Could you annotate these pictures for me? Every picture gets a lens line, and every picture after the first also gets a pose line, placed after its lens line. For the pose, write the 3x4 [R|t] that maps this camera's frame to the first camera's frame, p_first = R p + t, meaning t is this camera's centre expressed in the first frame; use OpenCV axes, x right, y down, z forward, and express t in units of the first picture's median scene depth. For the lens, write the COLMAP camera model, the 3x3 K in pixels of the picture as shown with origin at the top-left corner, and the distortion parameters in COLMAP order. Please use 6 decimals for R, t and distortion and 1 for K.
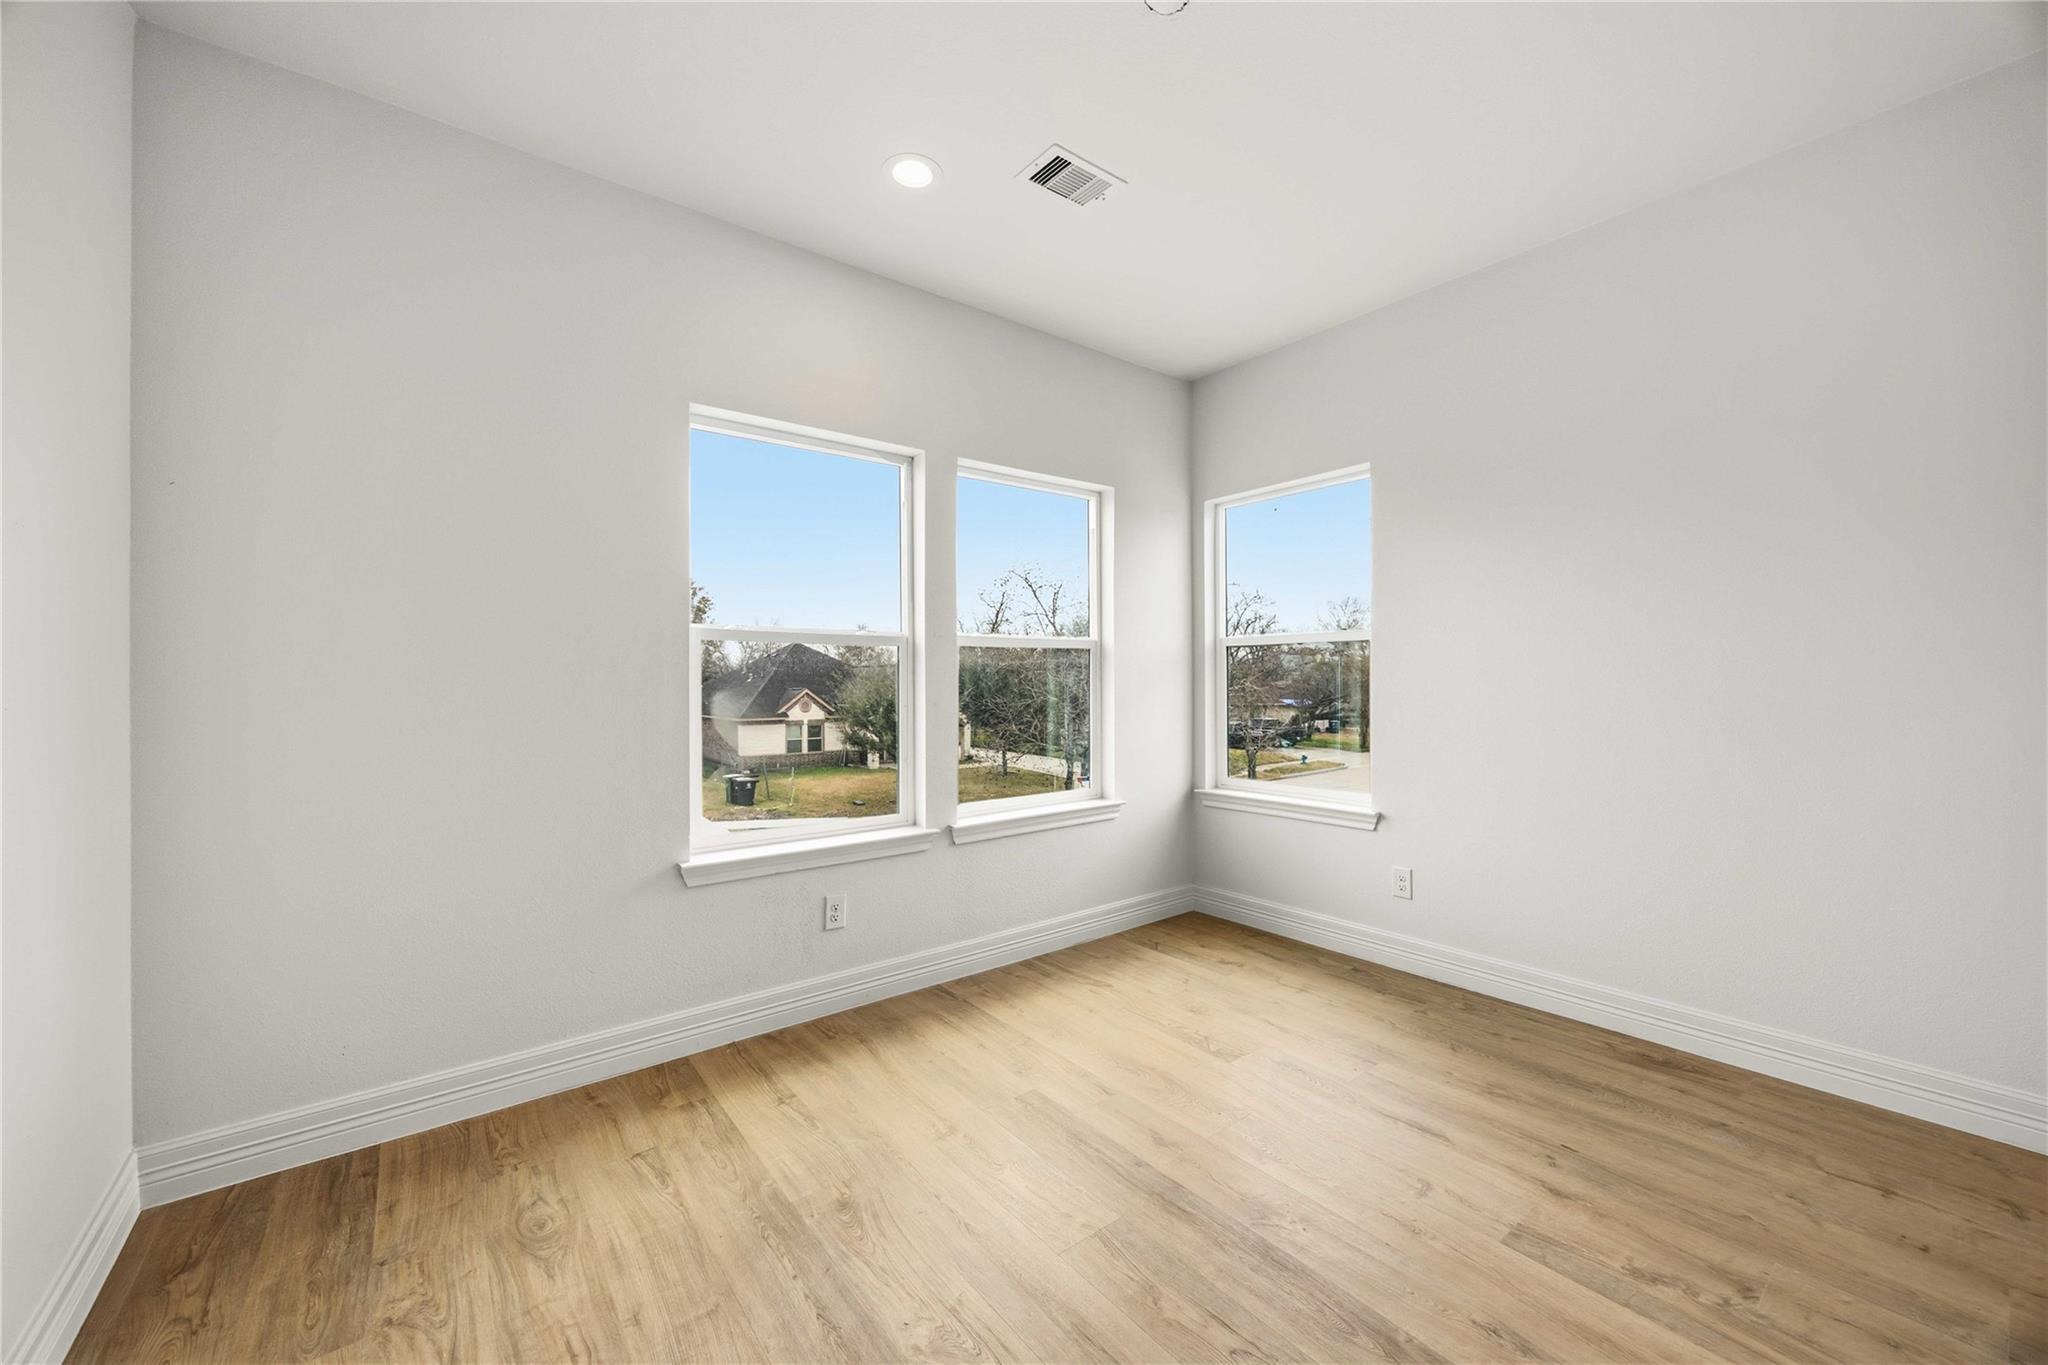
lens RADIAL K [[781.5, 0, 1024.7], [0, 781.5, 680.5], [0, 0, 1]] dist [-0.002884, -0.000055]
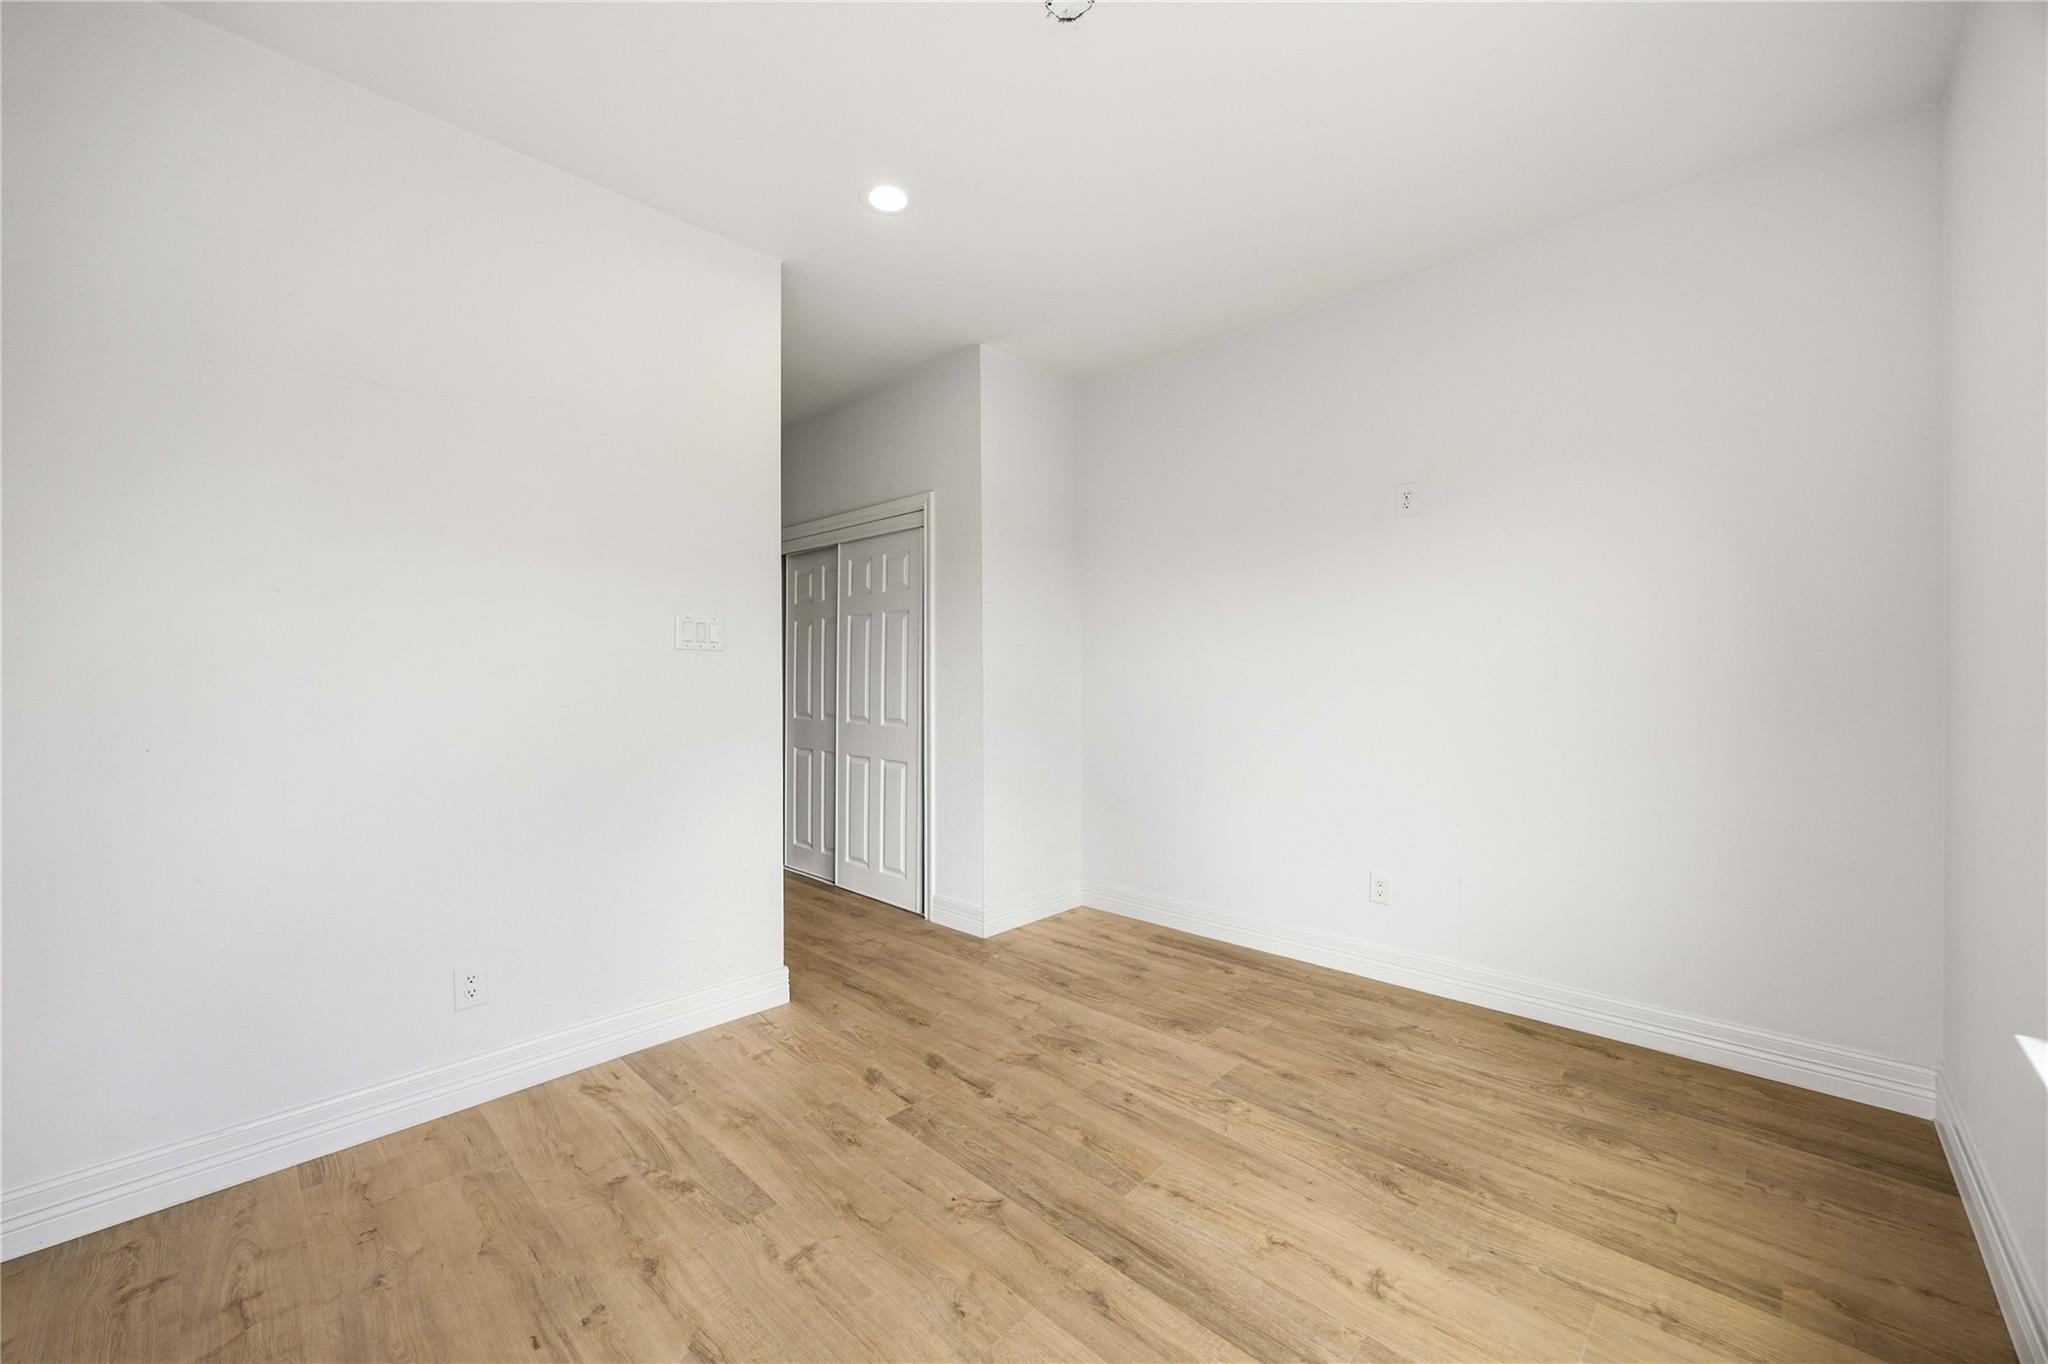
lens RADIAL K [[781.5, 0, 1024.4], [0, 781.5, 676.9], [0, 0, 1]] dist [-0.002884, -0.000055]
pose [[-0.989267, 0.011563, -0.145659, 0.364779], [0.010949, 0.999928, 0.005011, -0.010573], [0.145707, 0.003362, -0.989322, 1.835064]]
